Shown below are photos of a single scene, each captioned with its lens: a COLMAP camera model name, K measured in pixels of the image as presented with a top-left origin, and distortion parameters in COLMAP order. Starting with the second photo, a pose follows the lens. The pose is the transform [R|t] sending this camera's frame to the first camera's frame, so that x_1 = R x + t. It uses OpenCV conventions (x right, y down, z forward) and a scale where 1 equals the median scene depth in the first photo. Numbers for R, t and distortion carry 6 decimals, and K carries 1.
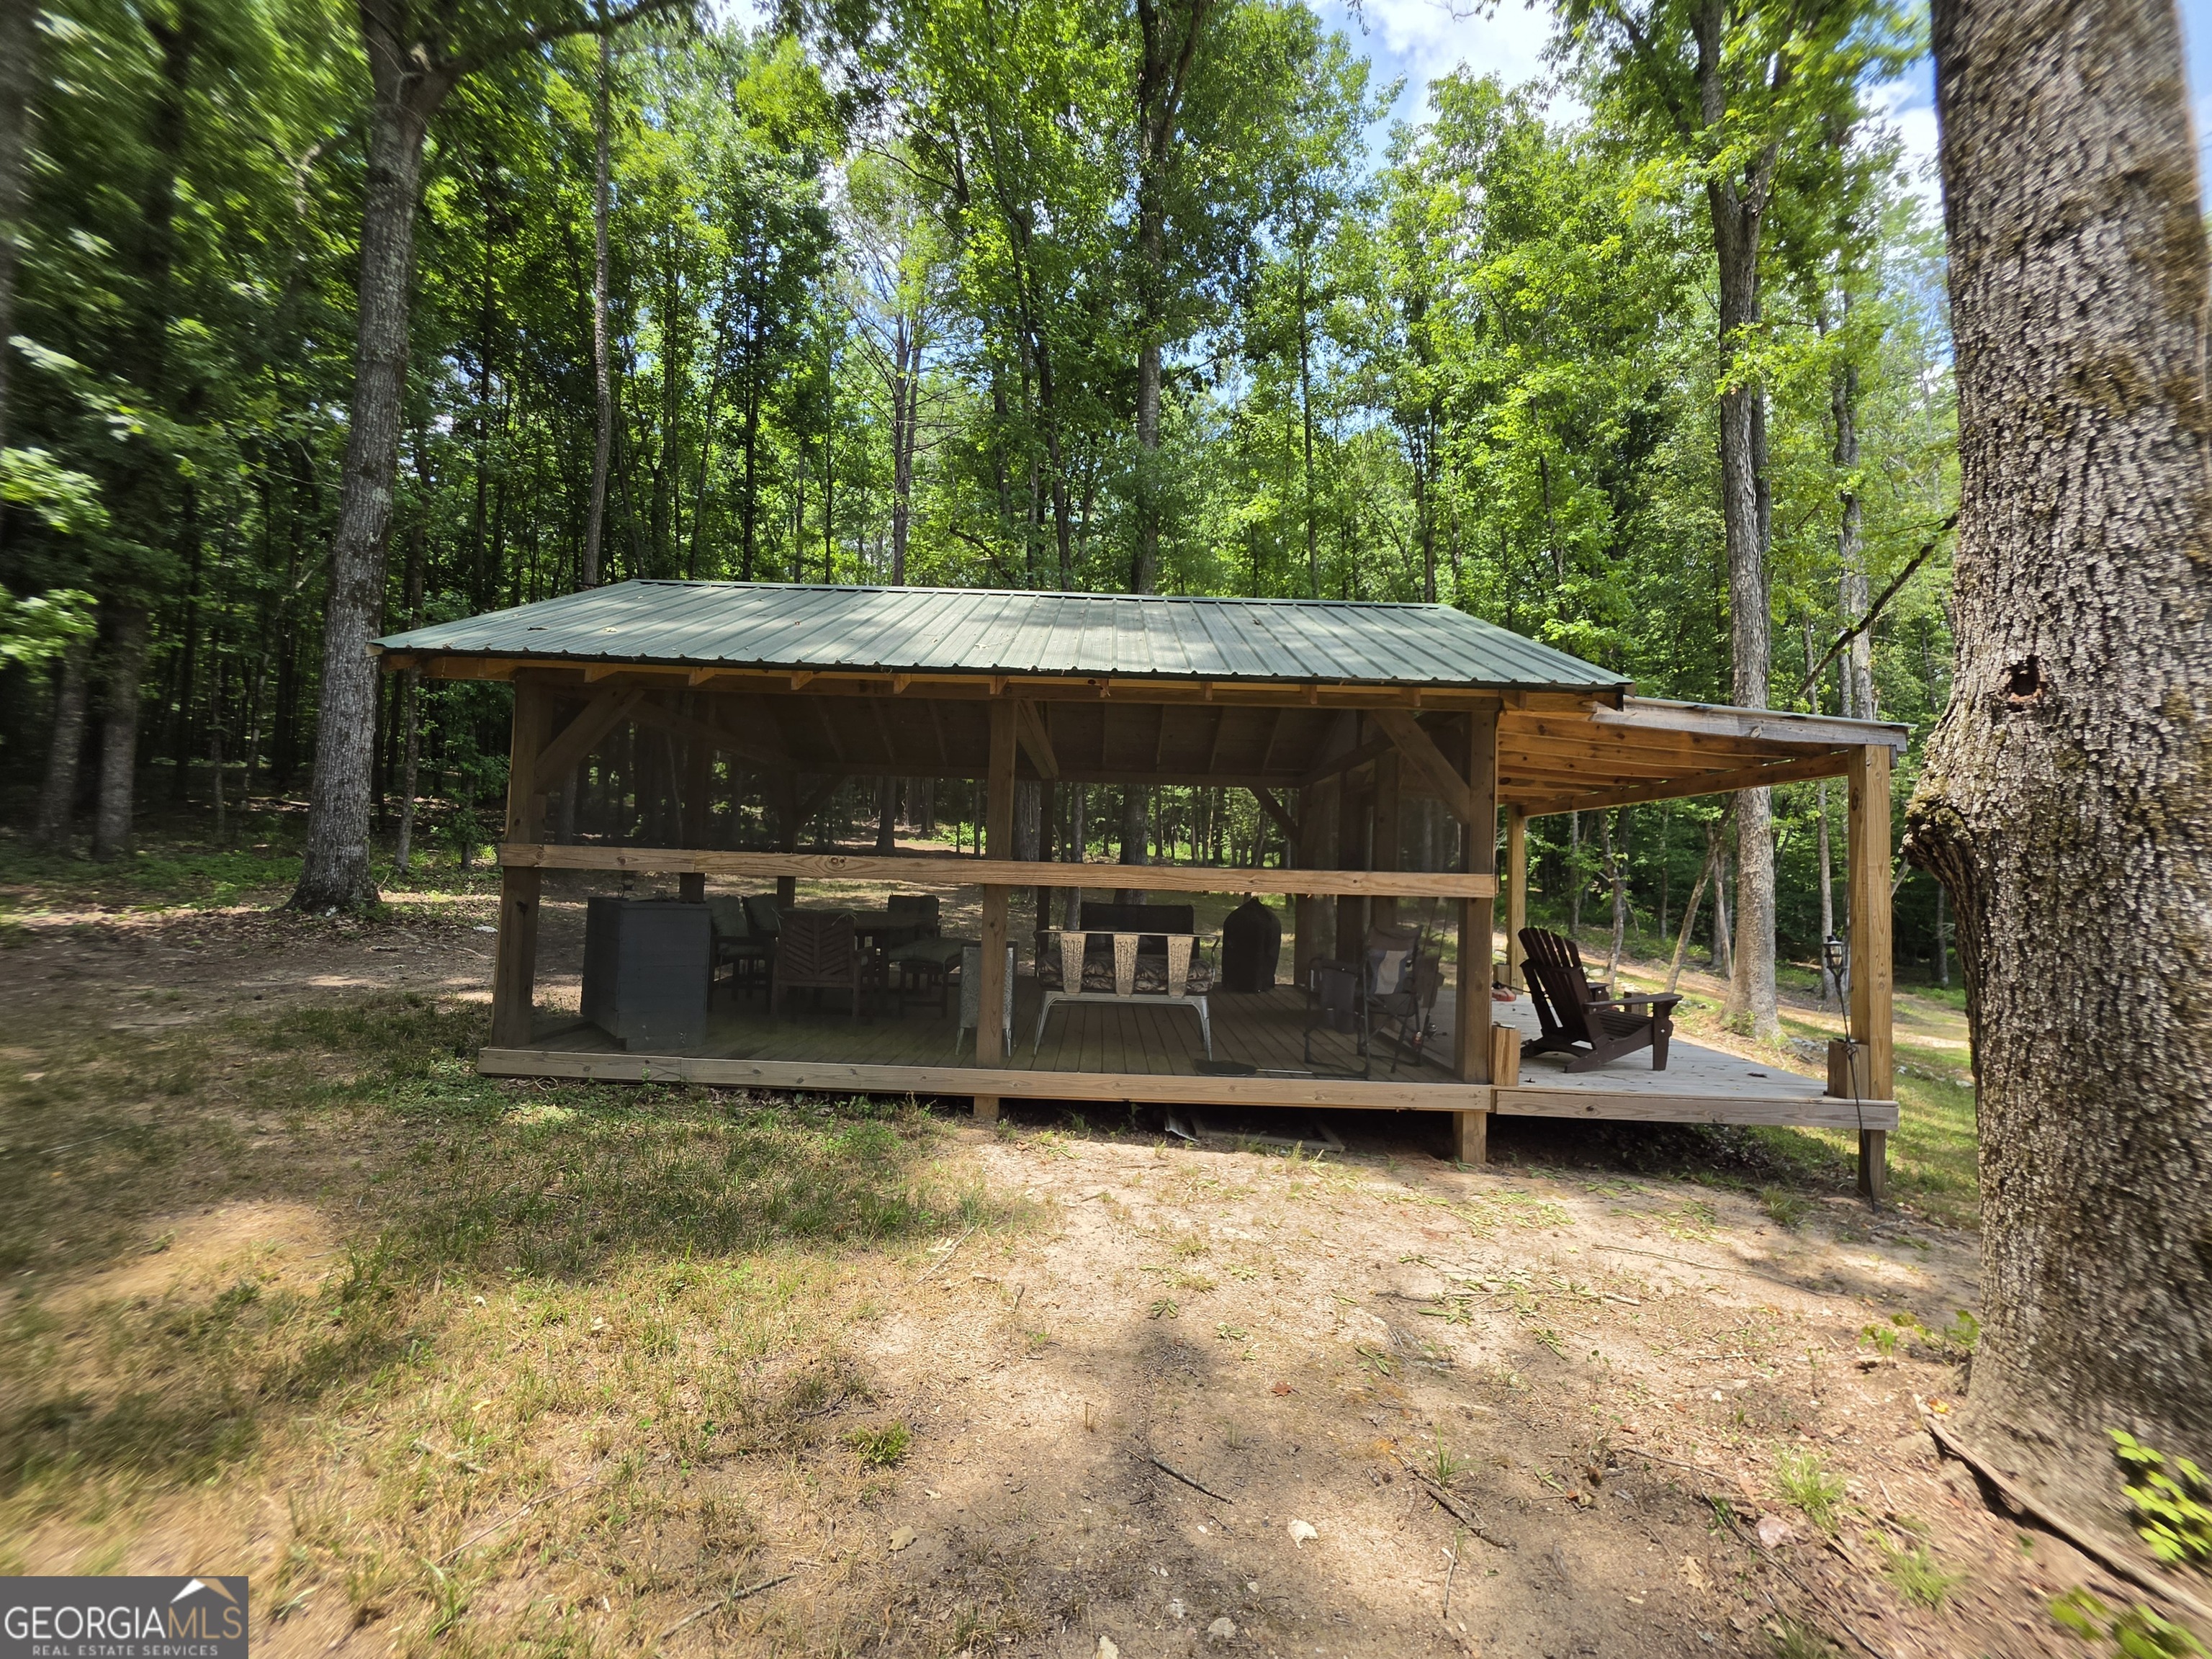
lens RADIAL K [[893.5, 0, 1101.1], [0, 893.5, 830.8], [0, 0, 1]] dist [-0.004595, 0.002036]
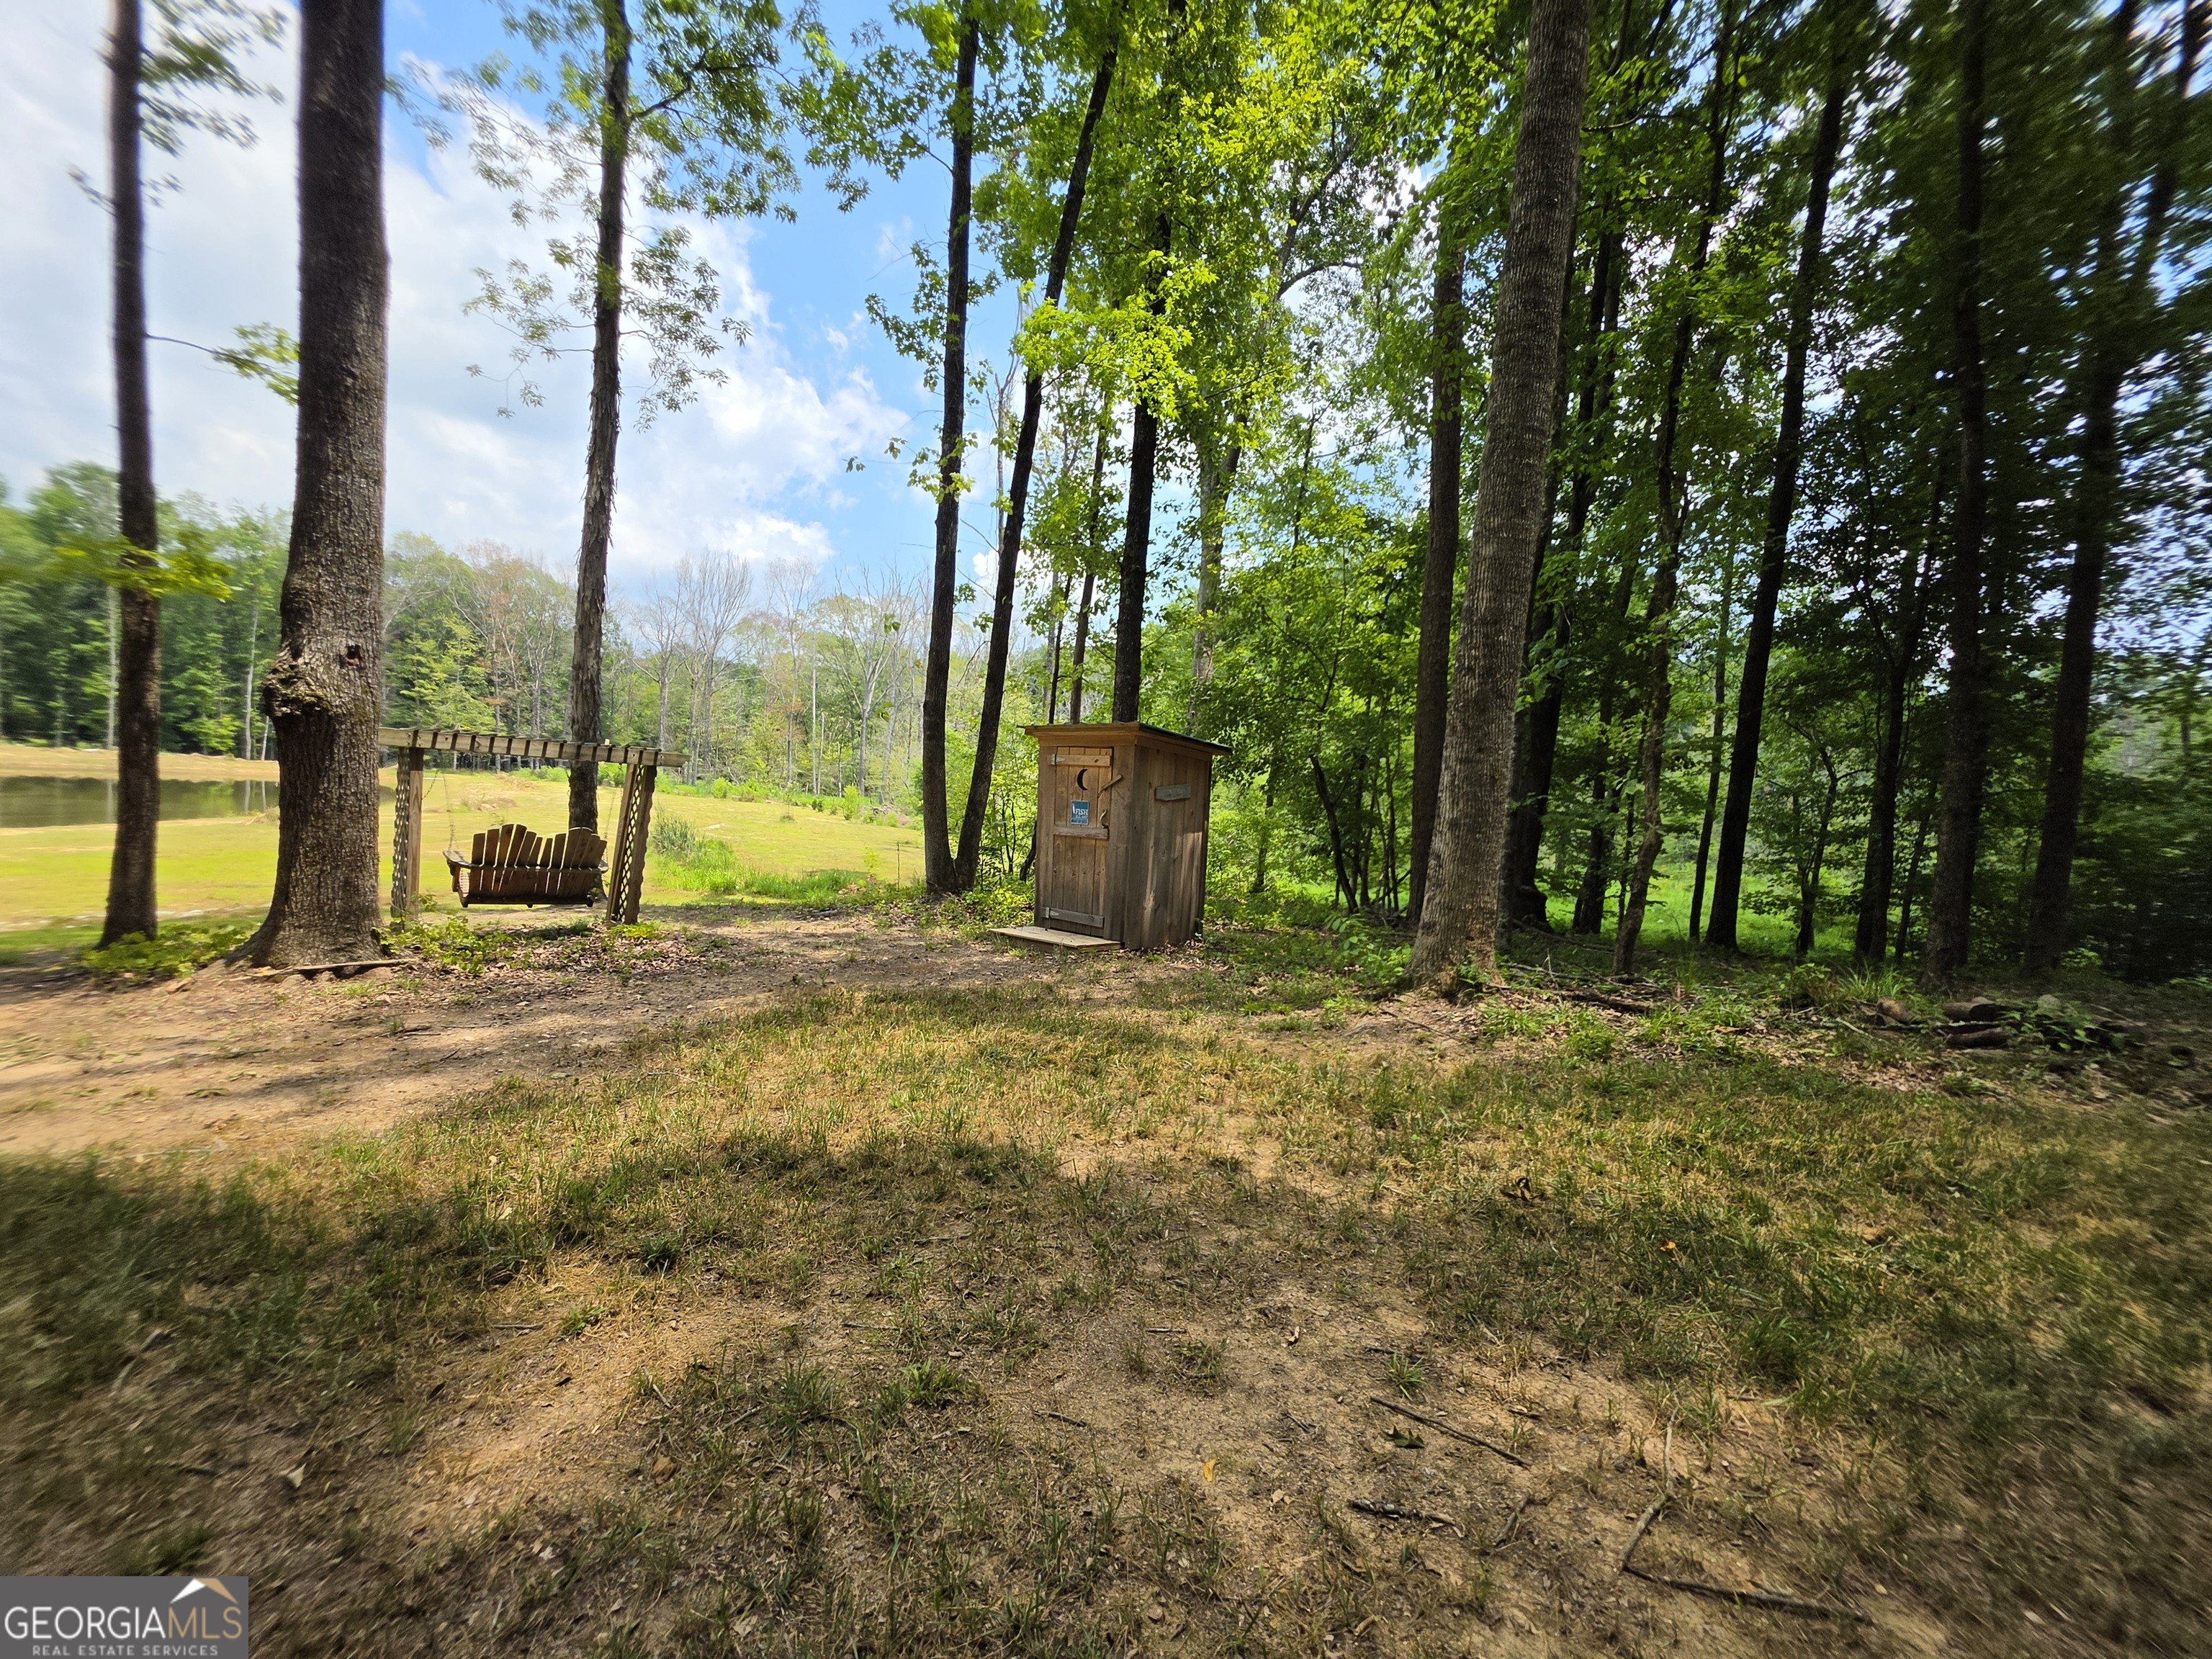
lens RADIAL K [[893.5, 0, 1095.8], [0, 893.5, 827.4], [0, 0, 1]] dist [-0.004595, 0.002036]
pose [[-0.793811, -0.106526, 0.598762, -2.180830], [-0.116136, 0.992974, 0.022692, 0.015240], [-0.596973, -0.051525, -0.800605, 1.748110]]
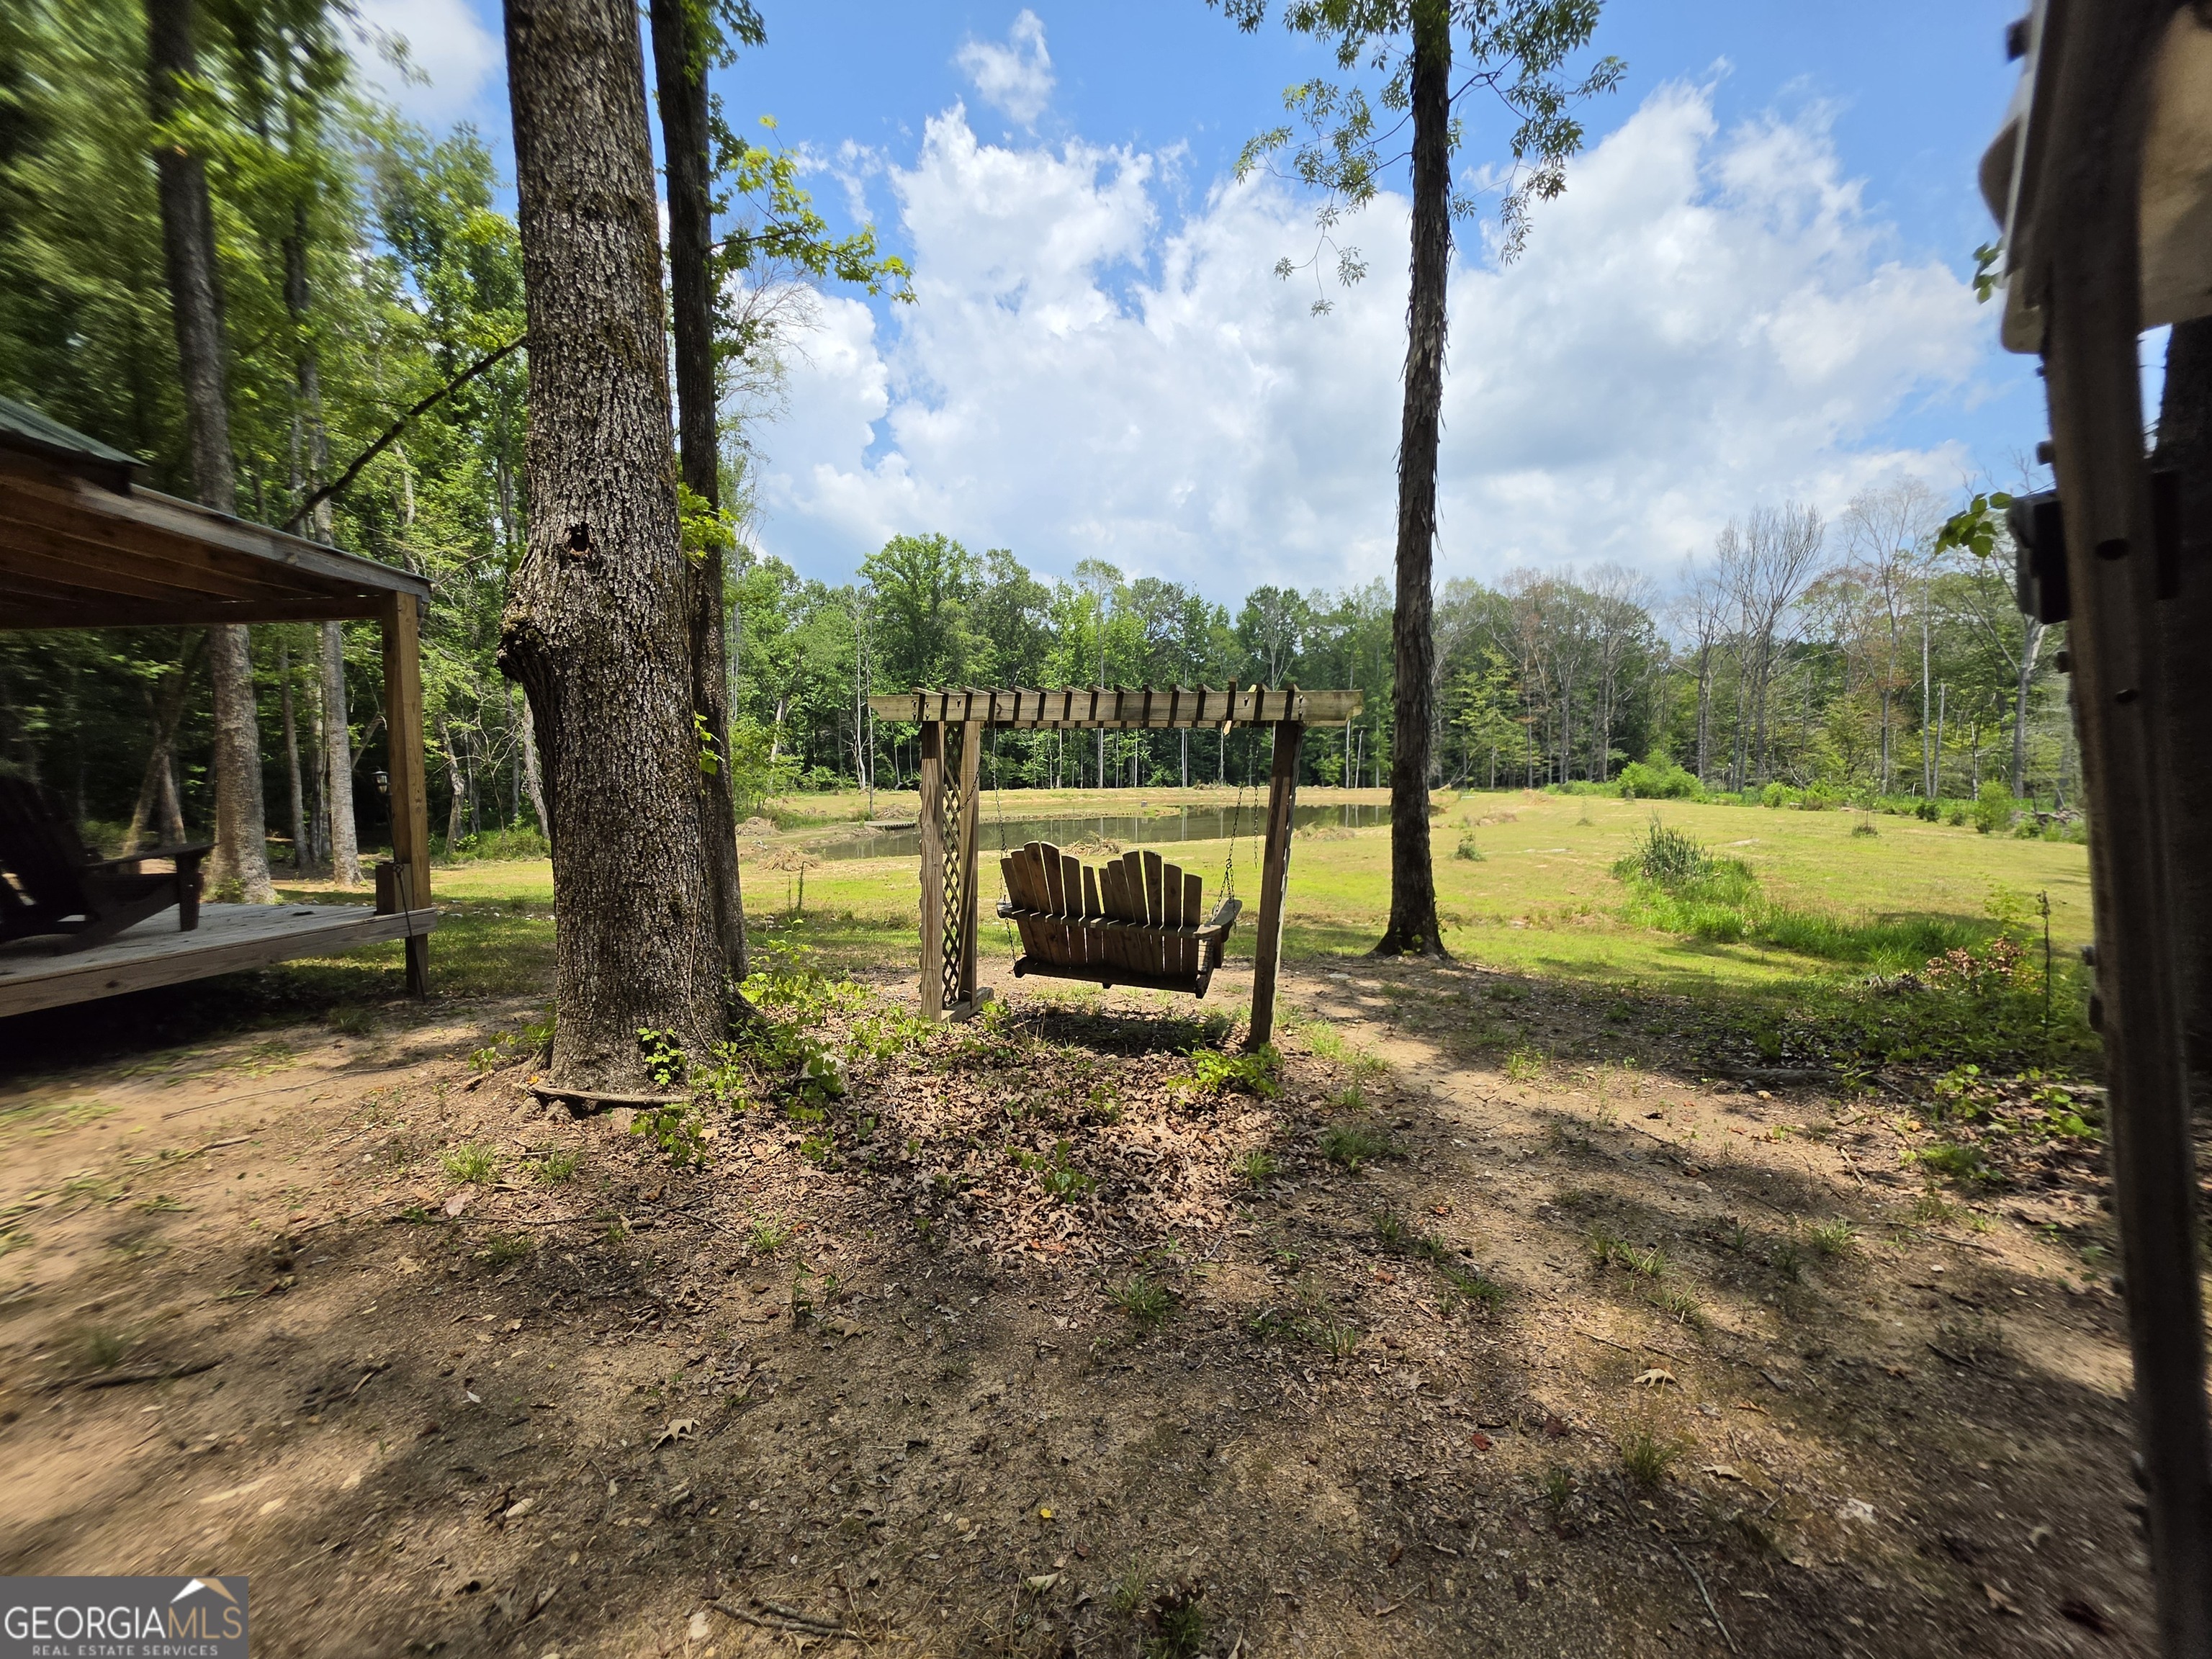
lens RADIAL K [[893.5, 0, 1086.8], [0, 893.5, 830.9], [0, 0, 1]] dist [-0.004595, 0.002036]
pose [[0.142878, -0.095783, 0.985095, -0.270154], [-0.038827, 0.993998, 0.102280, 0.110632], [-0.988978, -0.052862, 0.138301, -0.000946]]
